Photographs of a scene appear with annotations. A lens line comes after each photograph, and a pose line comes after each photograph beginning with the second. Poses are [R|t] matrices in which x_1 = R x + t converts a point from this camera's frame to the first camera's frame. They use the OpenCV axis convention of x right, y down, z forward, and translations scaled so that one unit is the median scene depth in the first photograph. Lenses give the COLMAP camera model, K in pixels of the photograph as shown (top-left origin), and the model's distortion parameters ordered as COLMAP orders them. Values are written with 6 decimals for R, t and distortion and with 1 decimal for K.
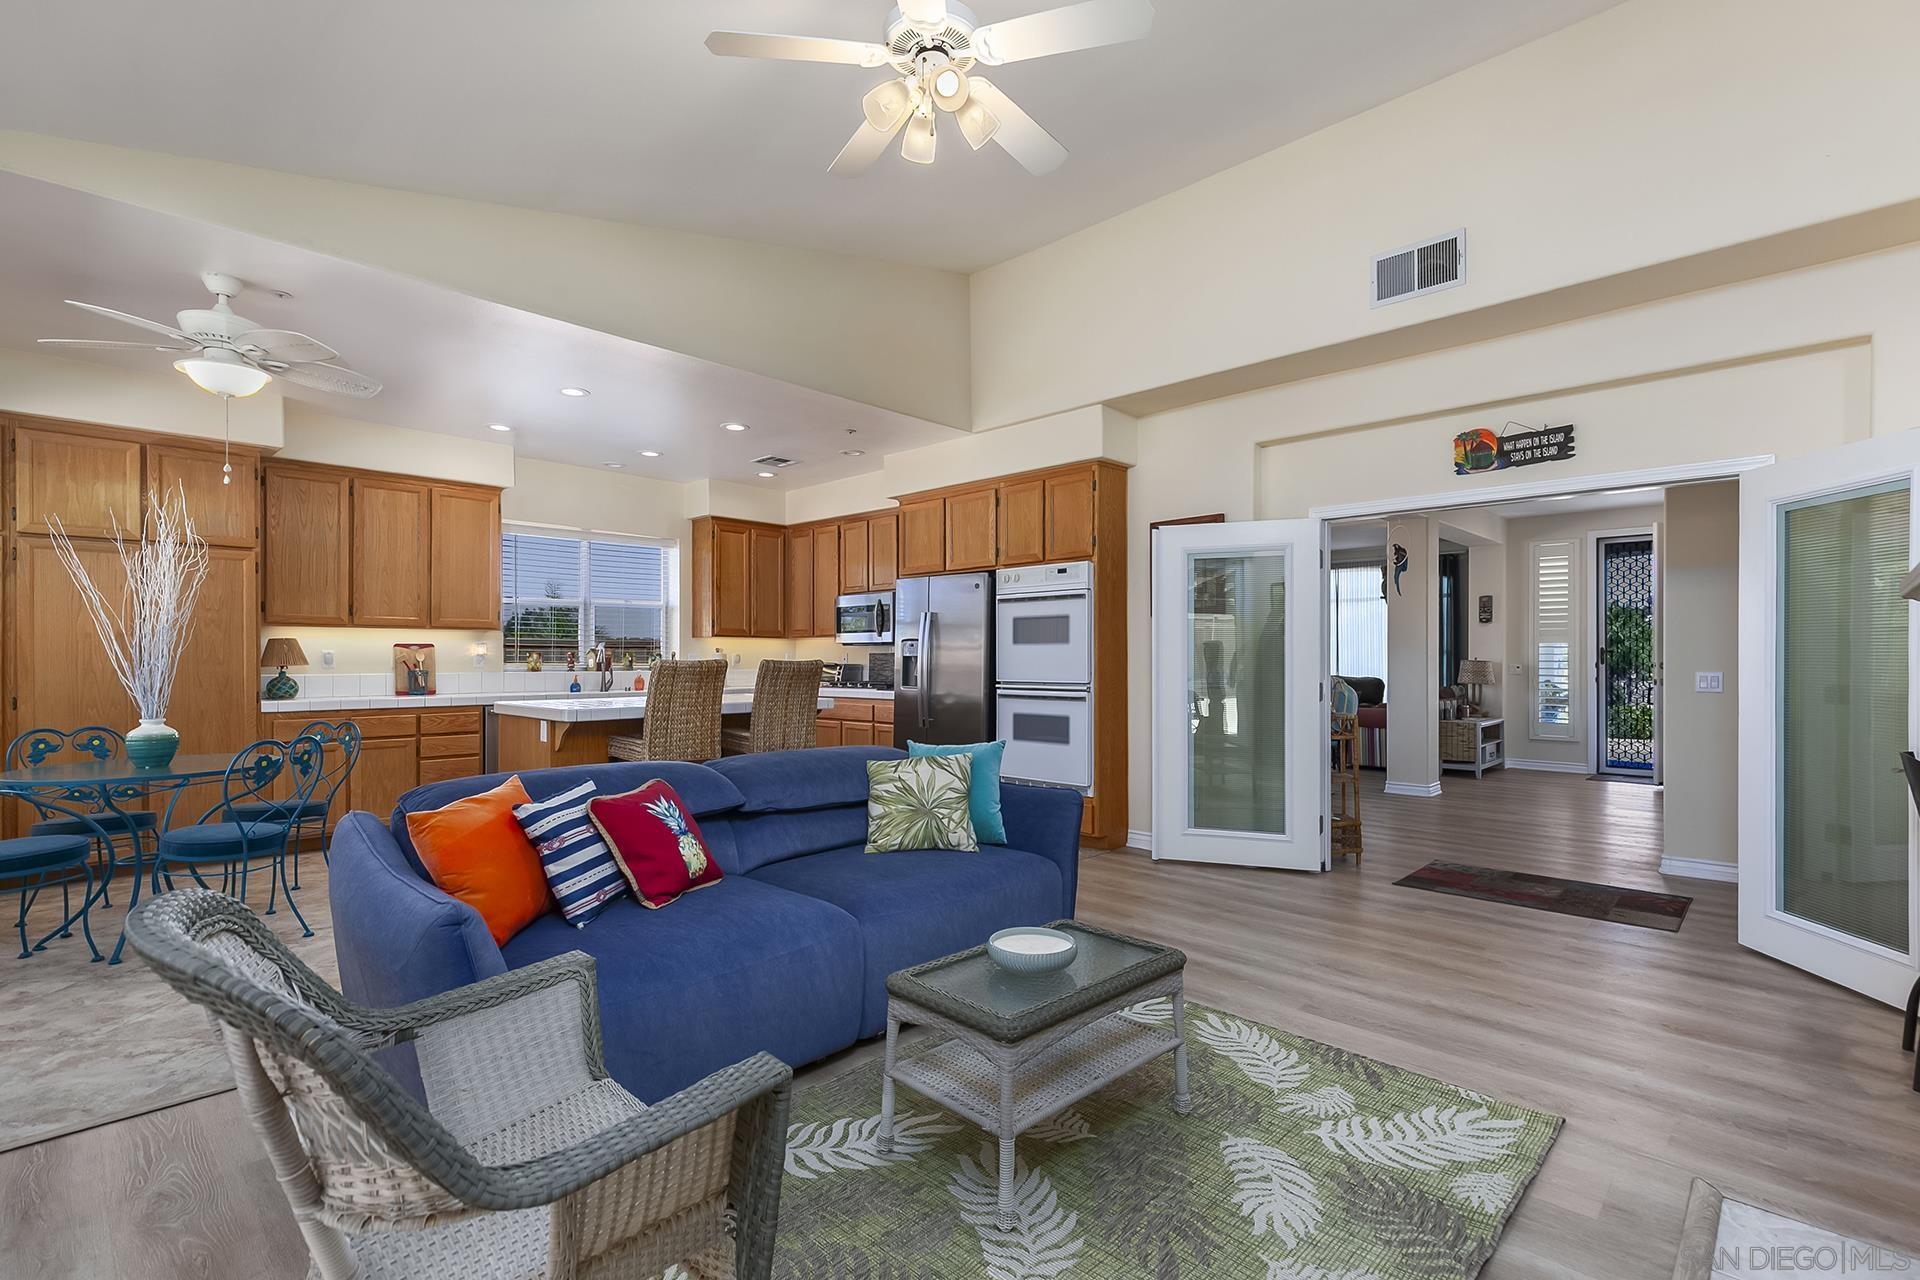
lens RADIAL K [[879.5, 0, 958.2], [0, 879.5, 655.2], [0, 0, 1]] dist [-0.002700, -0.000064]
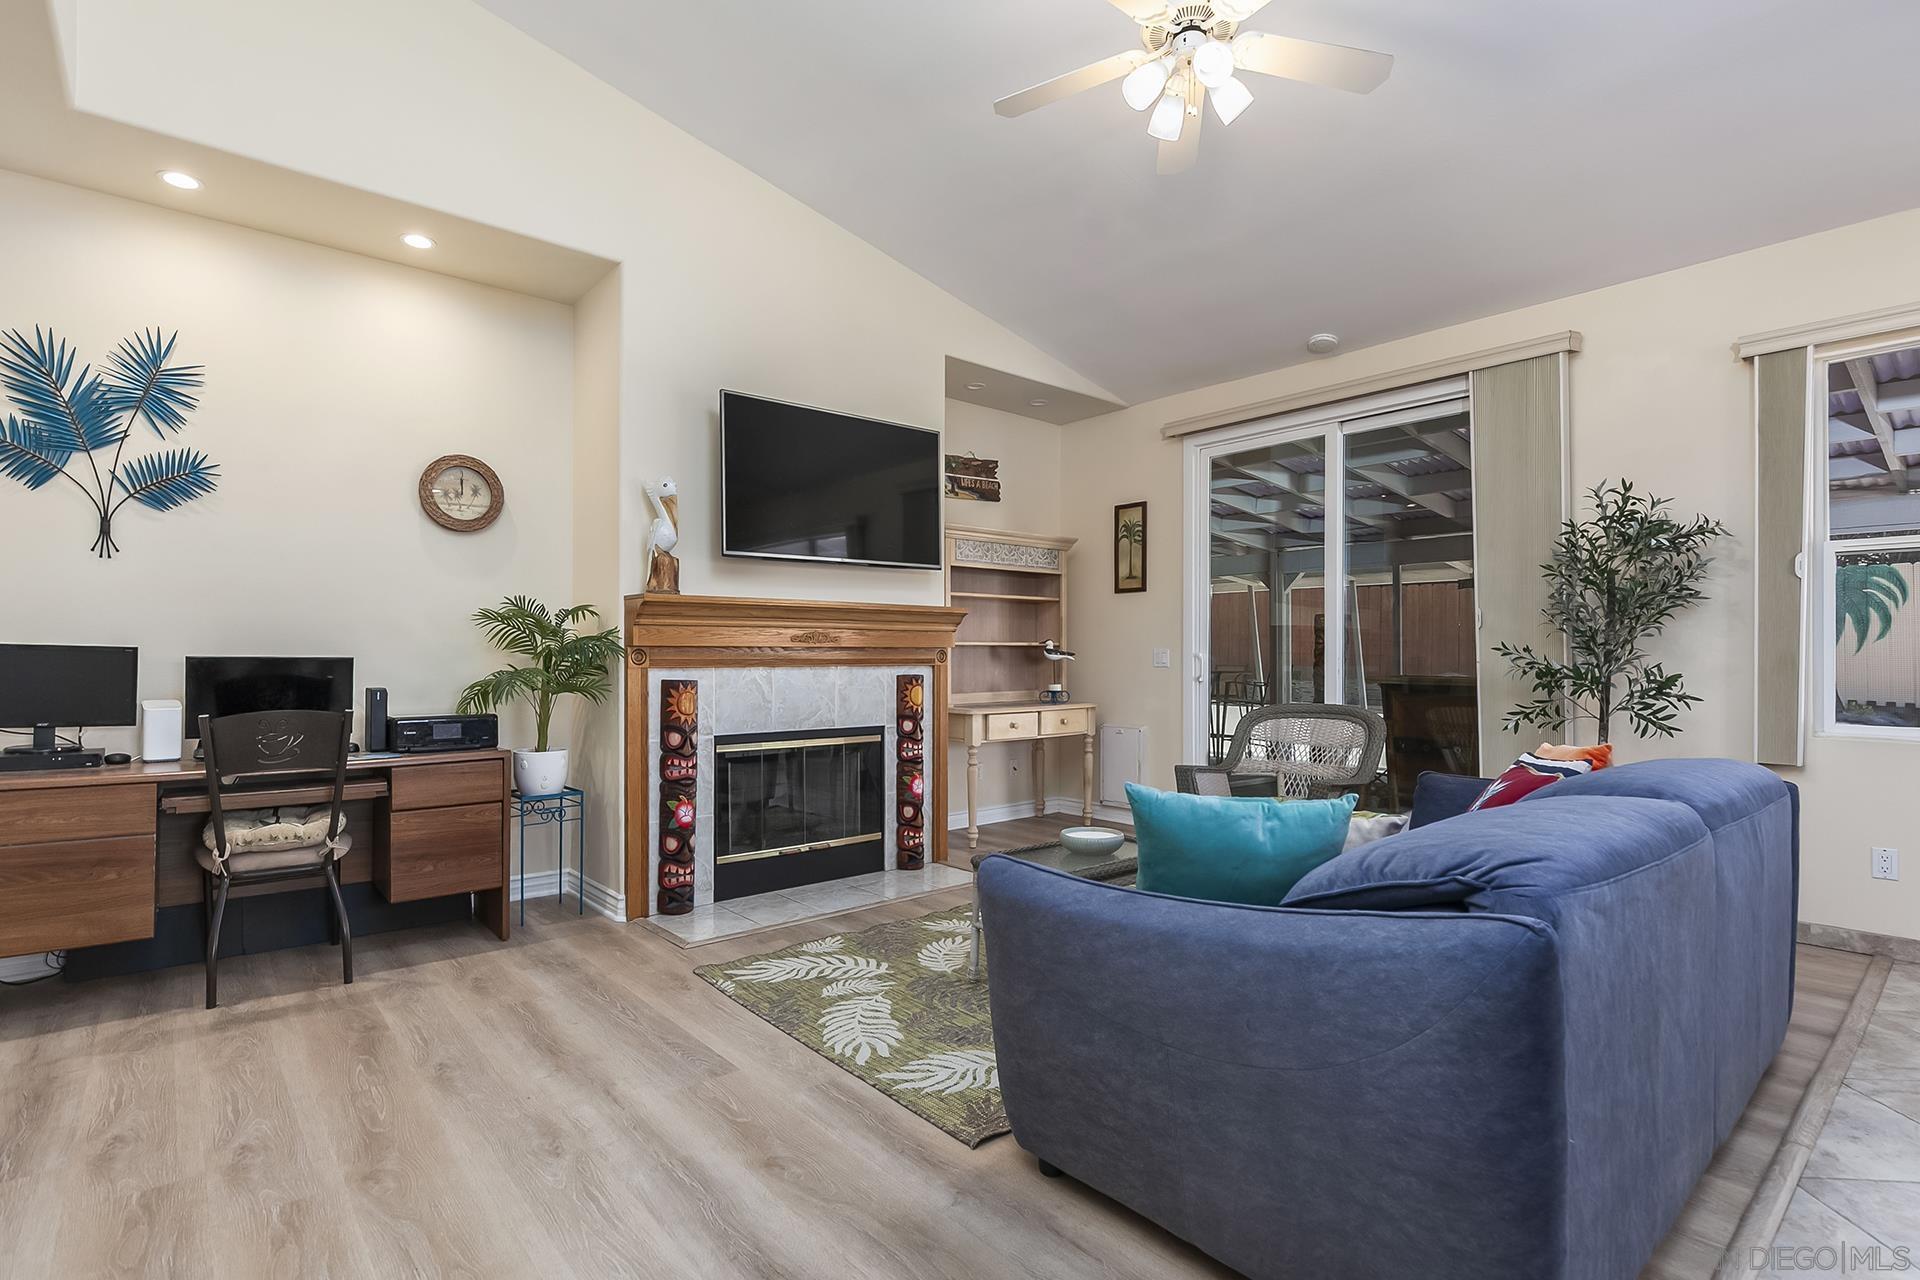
lens RADIAL K [[929.9, 0, 961.9], [0, 929.9, 650.4], [0, 0, 1]] dist [-0.000180, -0.000035]
pose [[-0.996504, -0.001569, 0.083535, 0.148814], [-0.003045, 0.999841, -0.017550, 0.055618], [-0.083494, -0.017743, -0.996350, 2.237365]]
